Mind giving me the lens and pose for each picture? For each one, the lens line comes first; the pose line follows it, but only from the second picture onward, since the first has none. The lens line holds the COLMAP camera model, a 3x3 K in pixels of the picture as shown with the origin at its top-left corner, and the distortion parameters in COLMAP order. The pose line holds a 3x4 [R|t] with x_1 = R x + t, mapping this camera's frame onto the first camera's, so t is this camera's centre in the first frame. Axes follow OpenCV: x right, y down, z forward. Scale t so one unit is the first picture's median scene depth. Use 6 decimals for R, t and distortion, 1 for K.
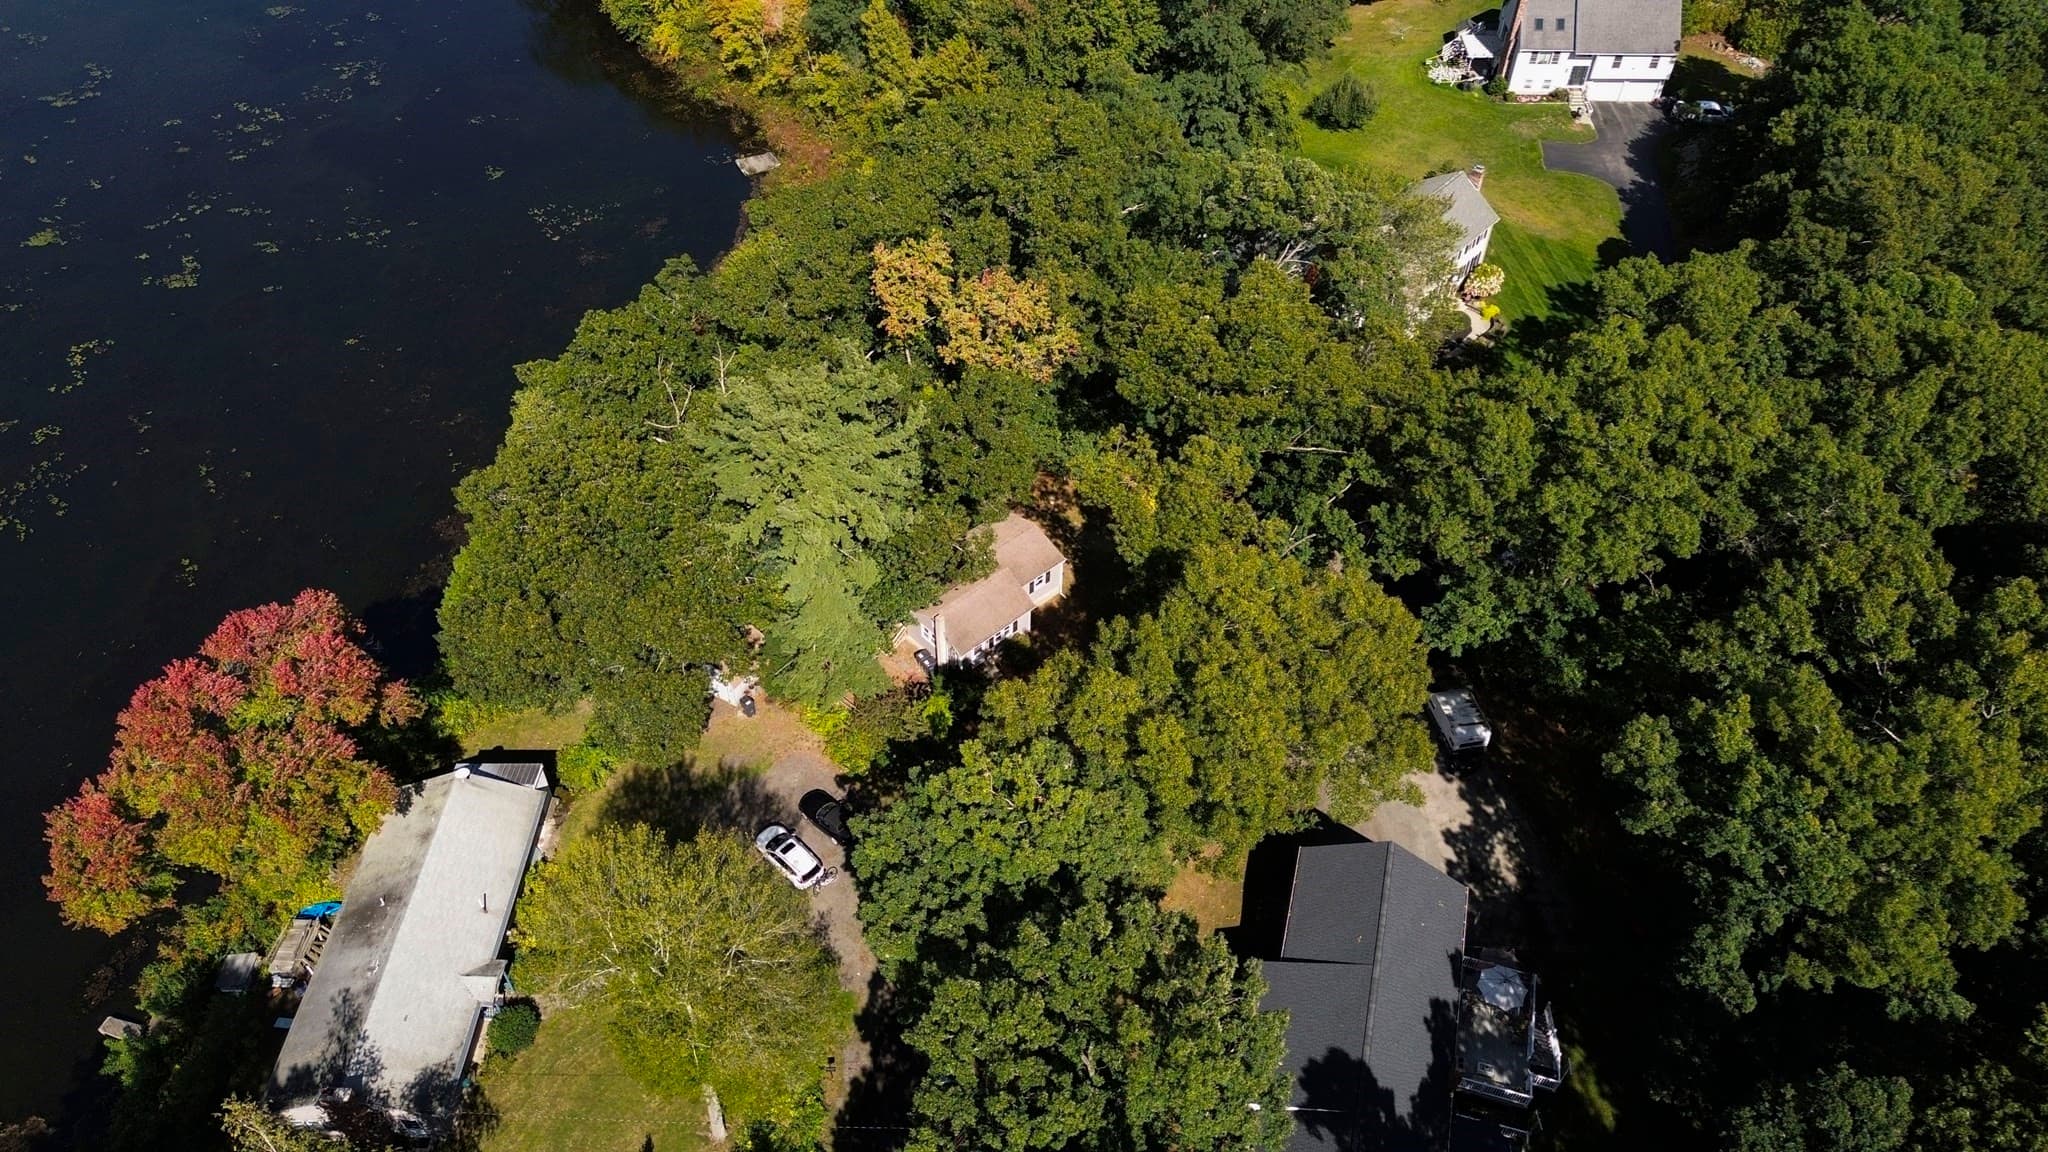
lens RADIAL K [[1435.7, 0, 1024.0], [0, 1435.7, 576.0], [0, 0, 1]] dist [0.075502, -0.074877]
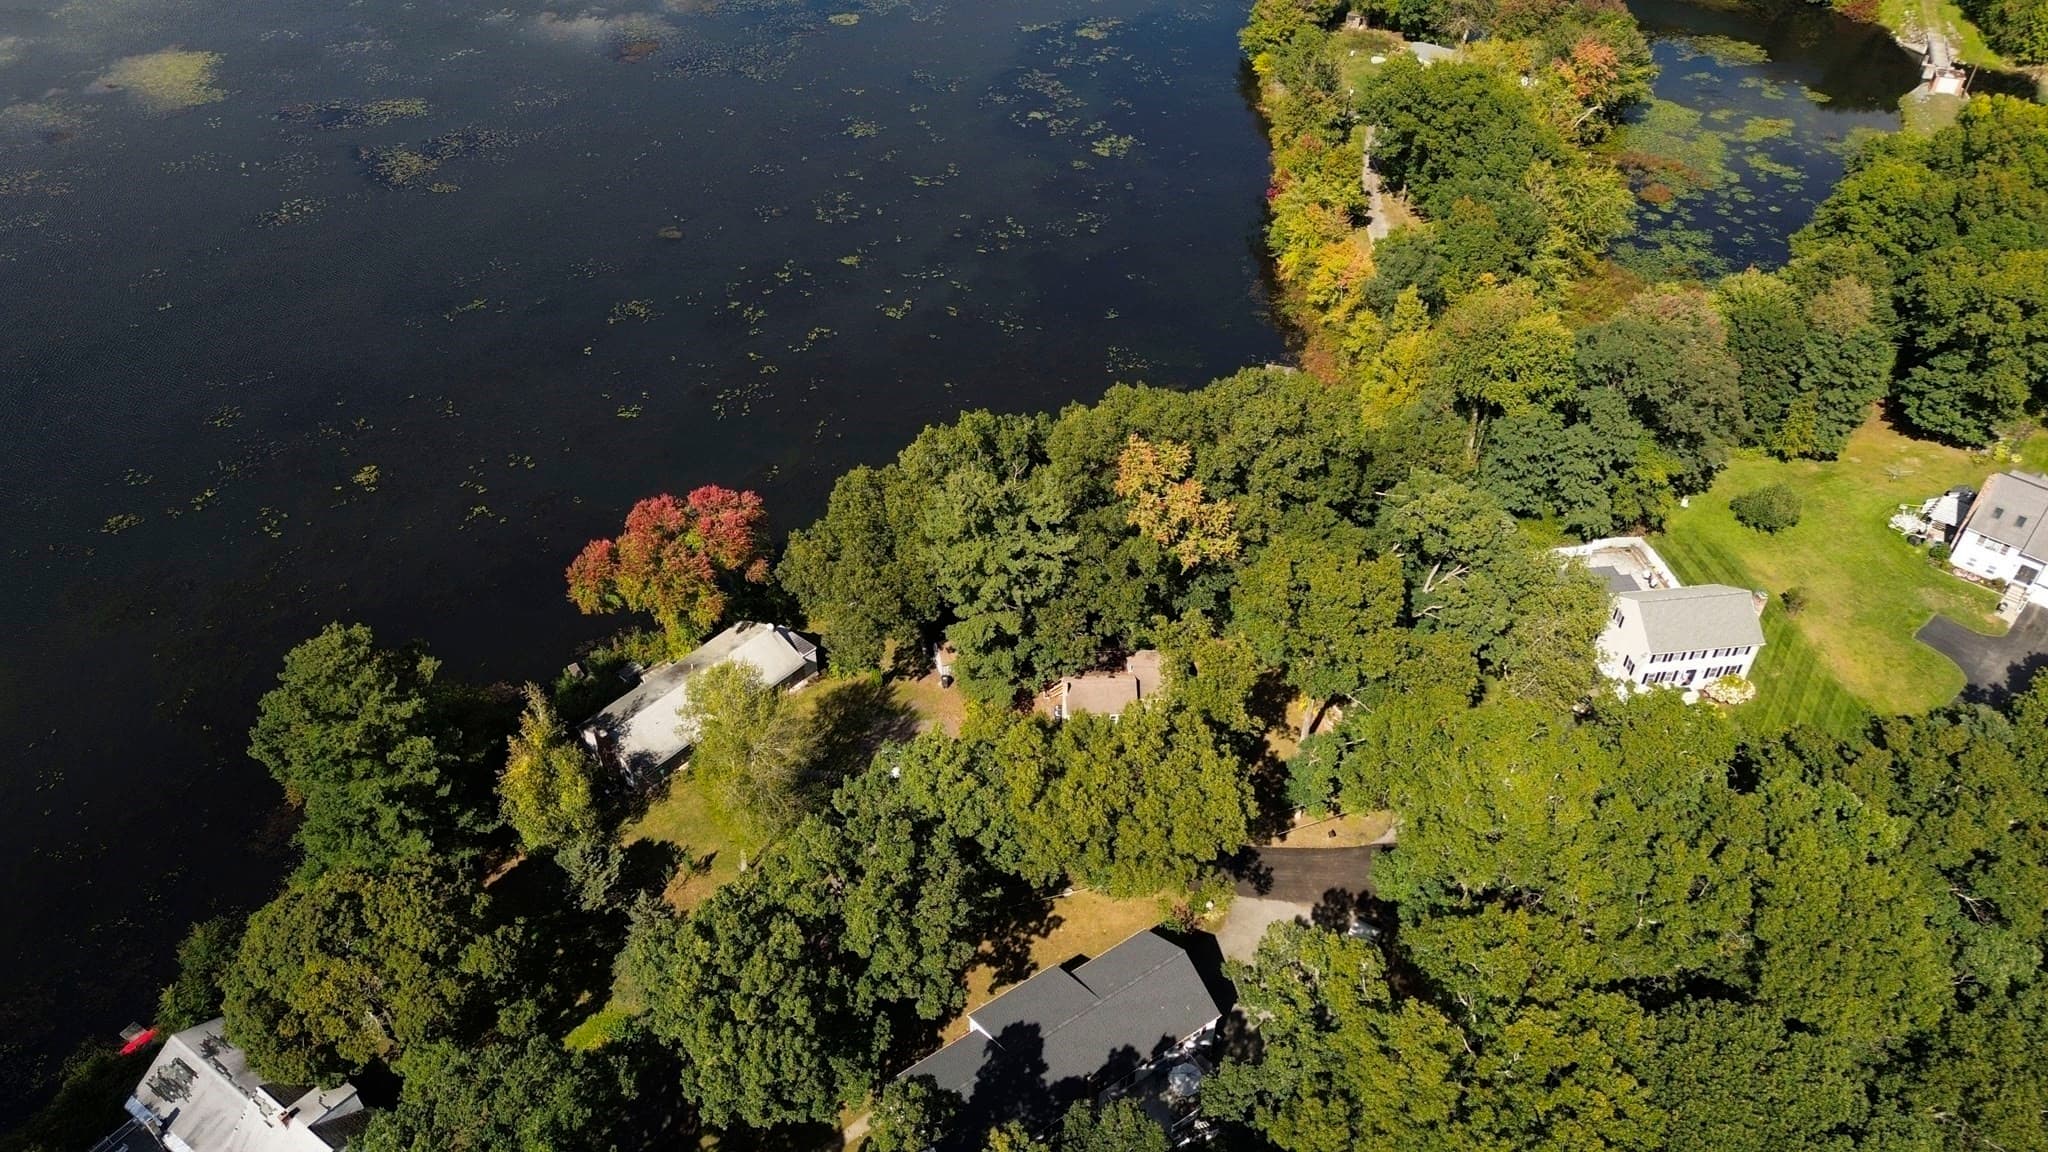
lens RADIAL K [[1435.7, 0, 1024.0], [0, 1435.7, 576.0], [0, 0, 1]] dist [0.075502, -0.074877]
pose [[0.766754, 0.411585, -0.492632, 0.583311], [-0.461958, 0.886635, 0.021754, -0.079802], [0.445738, 0.210896, 0.869966, -0.296196]]
